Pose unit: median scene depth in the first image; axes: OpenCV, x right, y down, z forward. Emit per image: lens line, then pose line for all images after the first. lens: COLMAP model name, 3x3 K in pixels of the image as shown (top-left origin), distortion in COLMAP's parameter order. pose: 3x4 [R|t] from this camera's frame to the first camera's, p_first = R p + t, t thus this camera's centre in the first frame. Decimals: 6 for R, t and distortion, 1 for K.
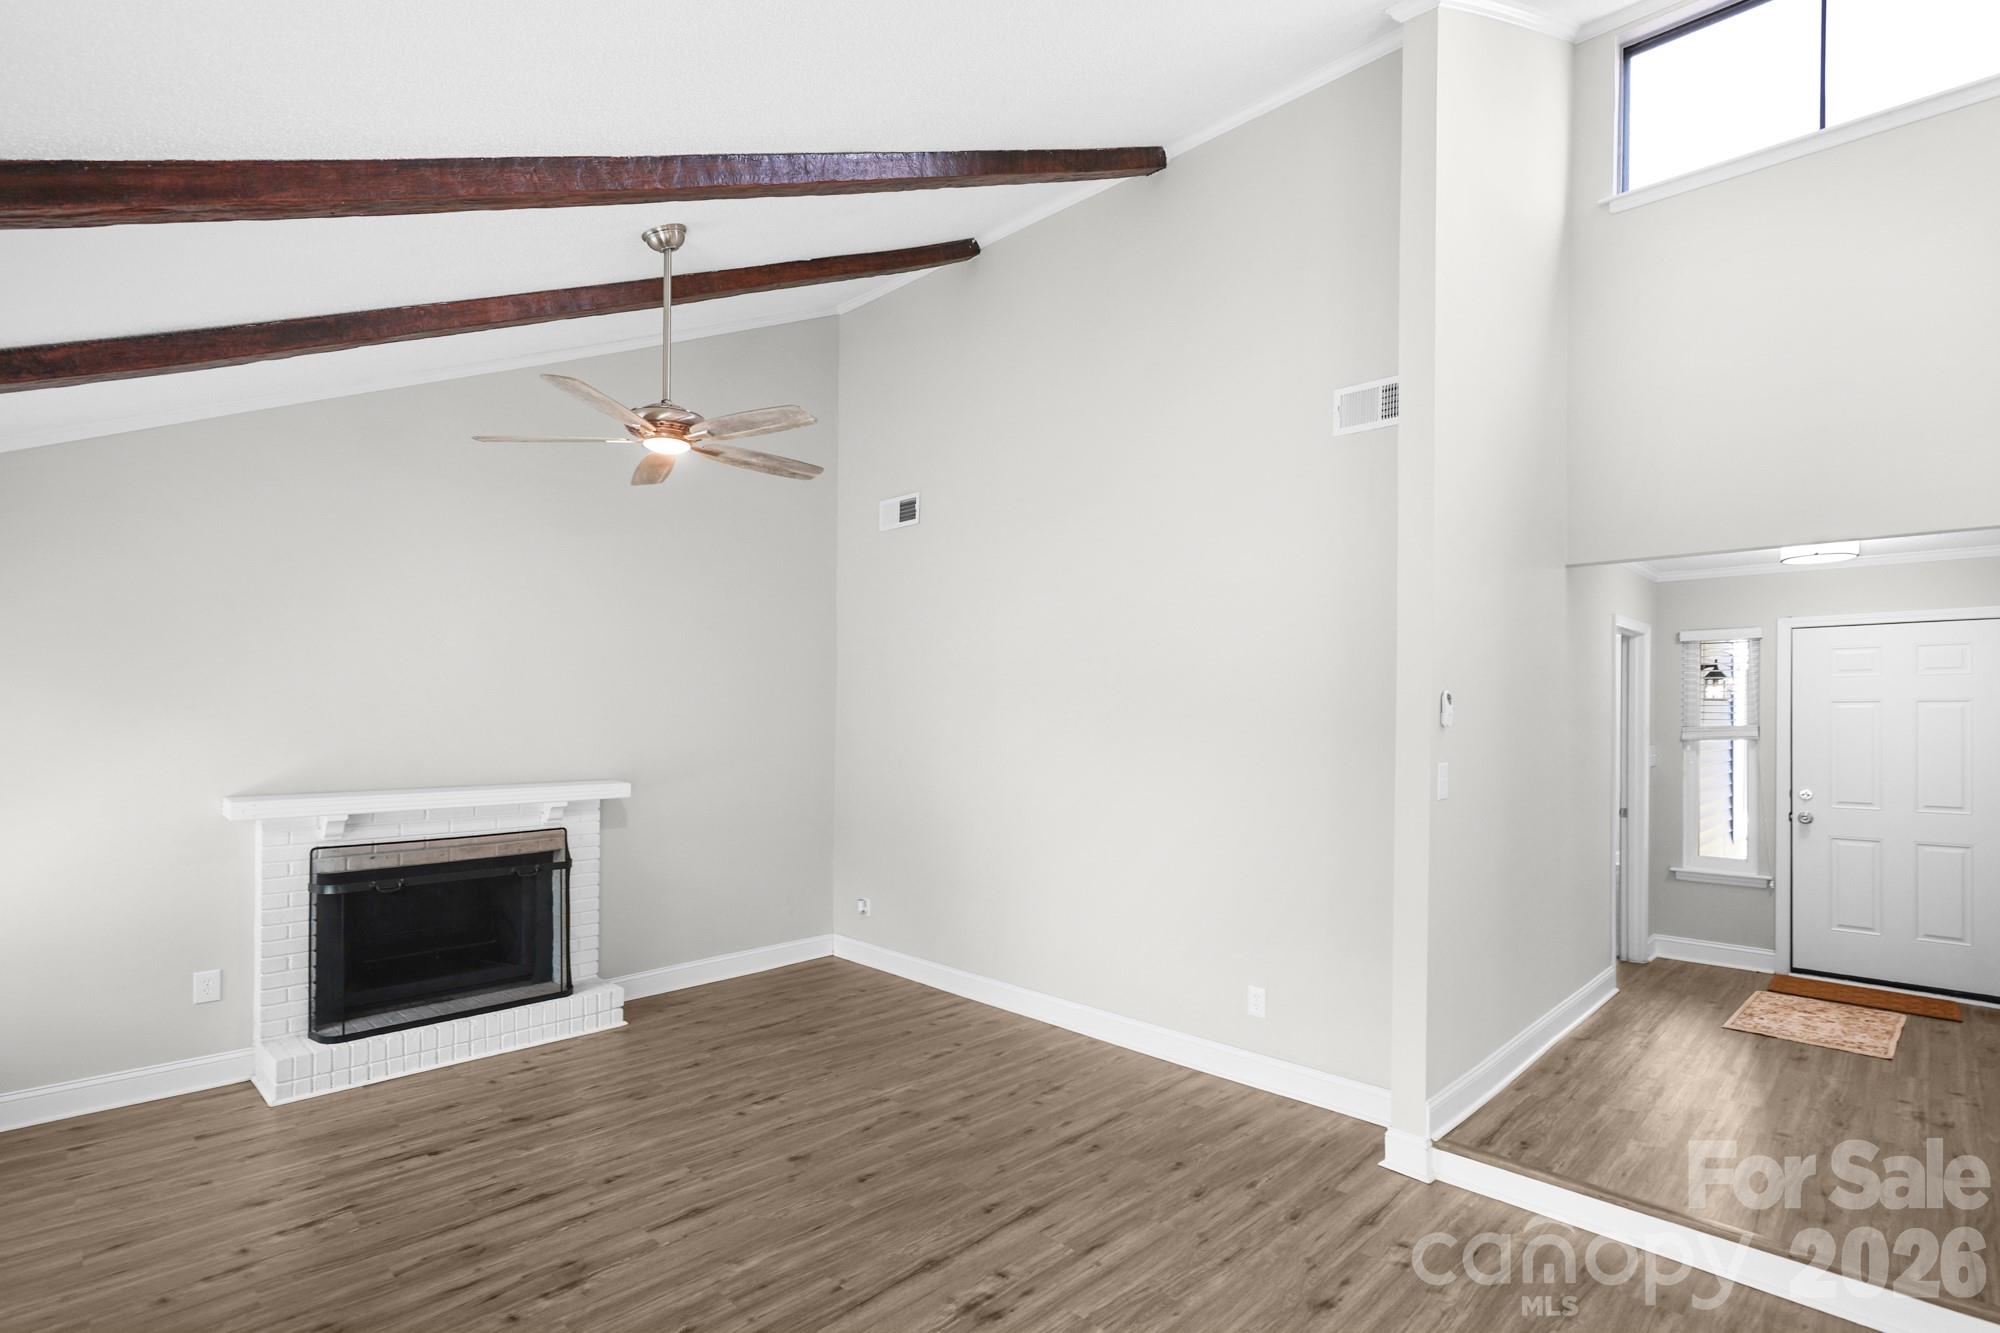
lens RADIAL K [[954.4, 0, 998.6], [0, 954.4, 714.4], [0, 0, 1]] dist [-0.000830, 0.000226]
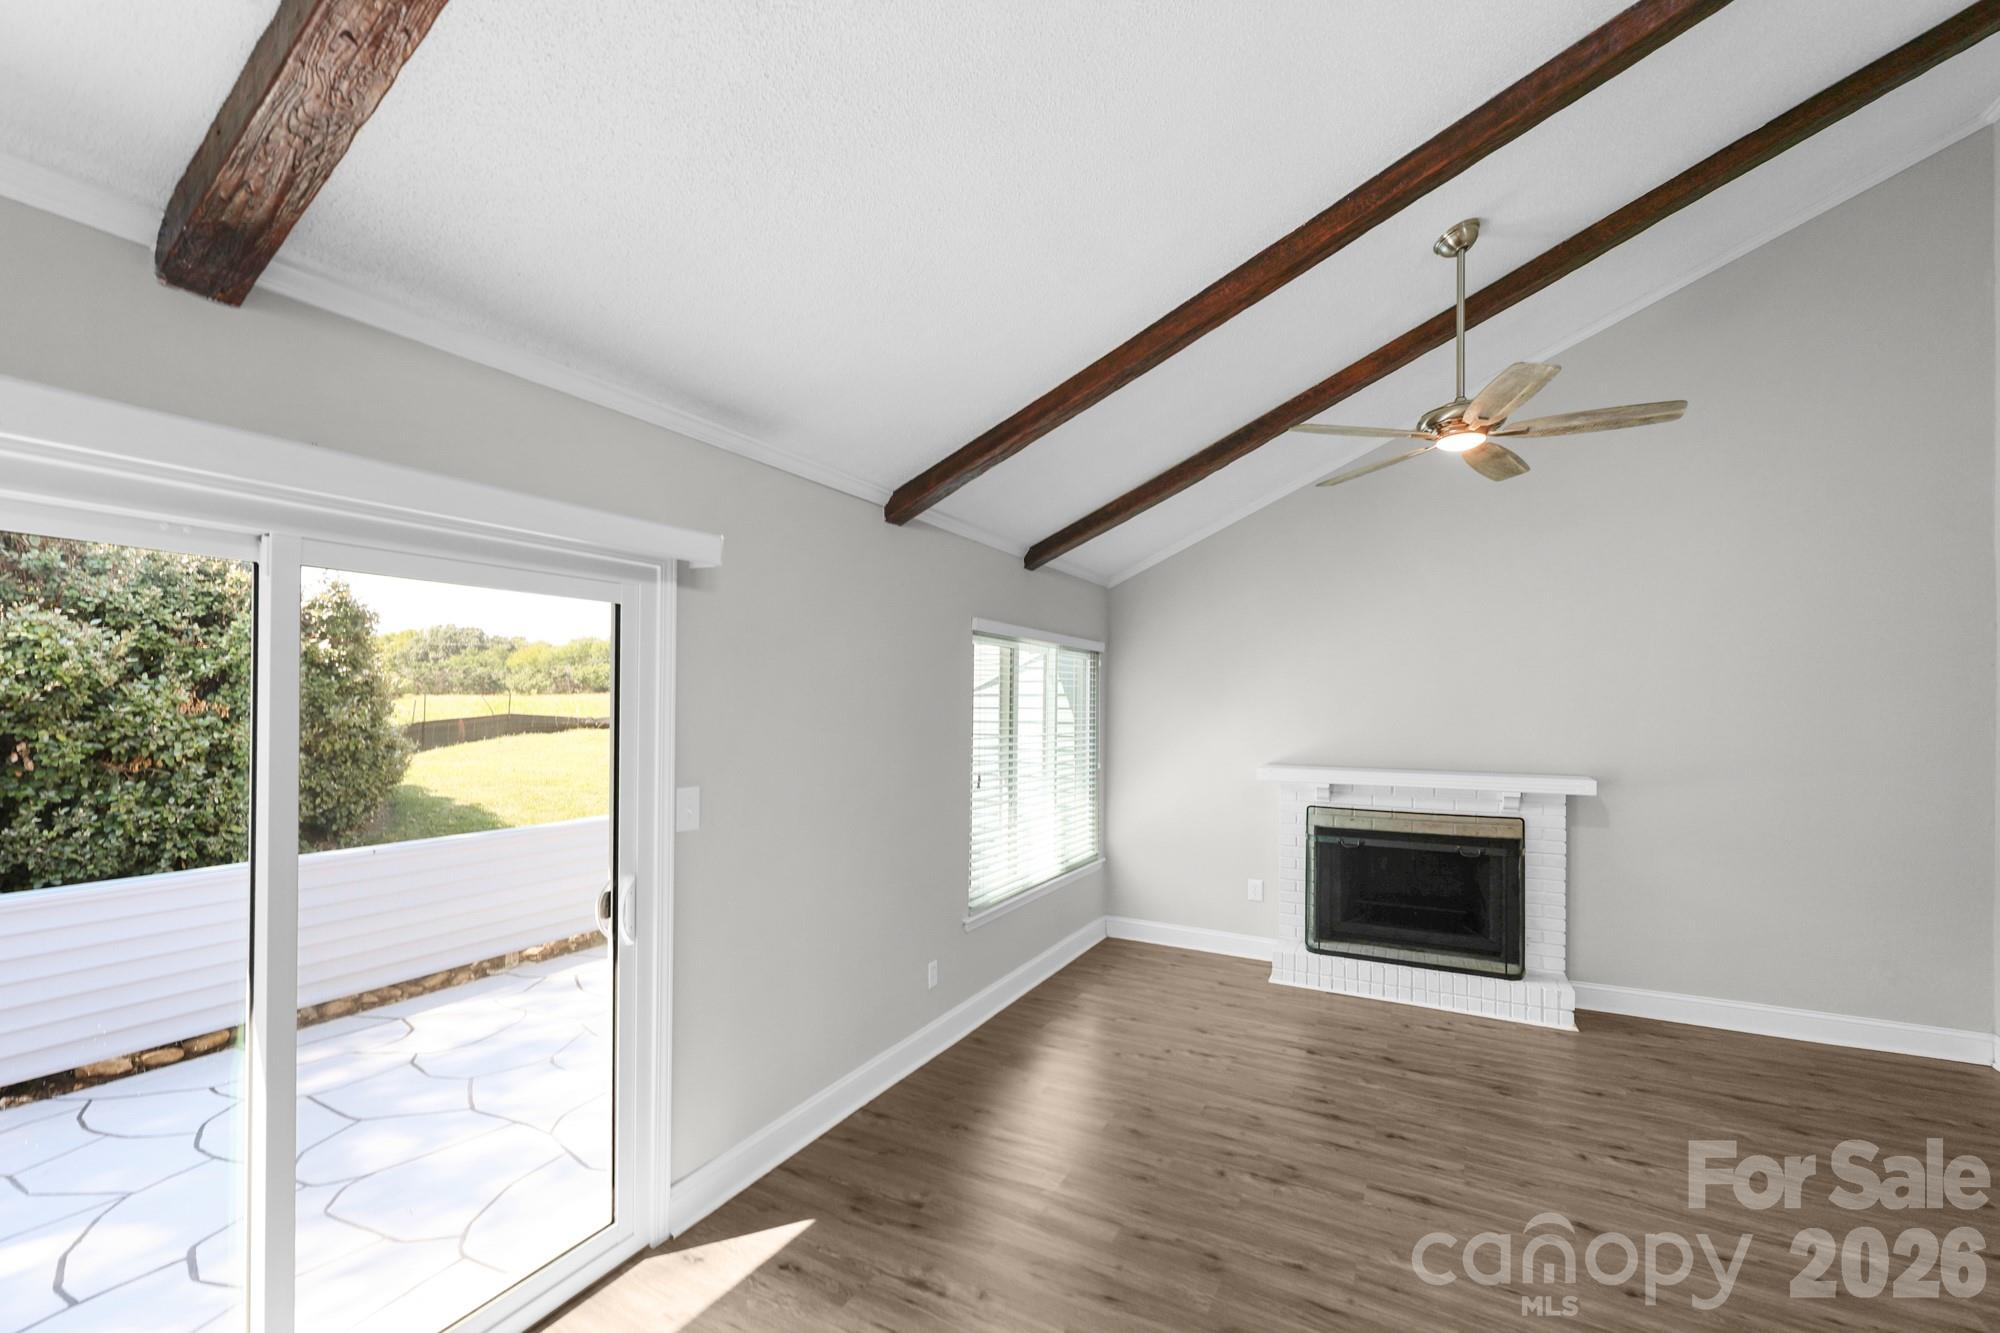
lens RADIAL K [[836.0, 0, 994.9], [0, 836.0, 698.5], [0, 0, 1]] dist [-0.000029, 0.000121]
pose [[0.273997, -0.011283, -0.961664, 0.315661], [-0.003402, 0.999914, -0.012702, 0.003029], [0.961724, 0.006752, 0.273935, 0.243504]]
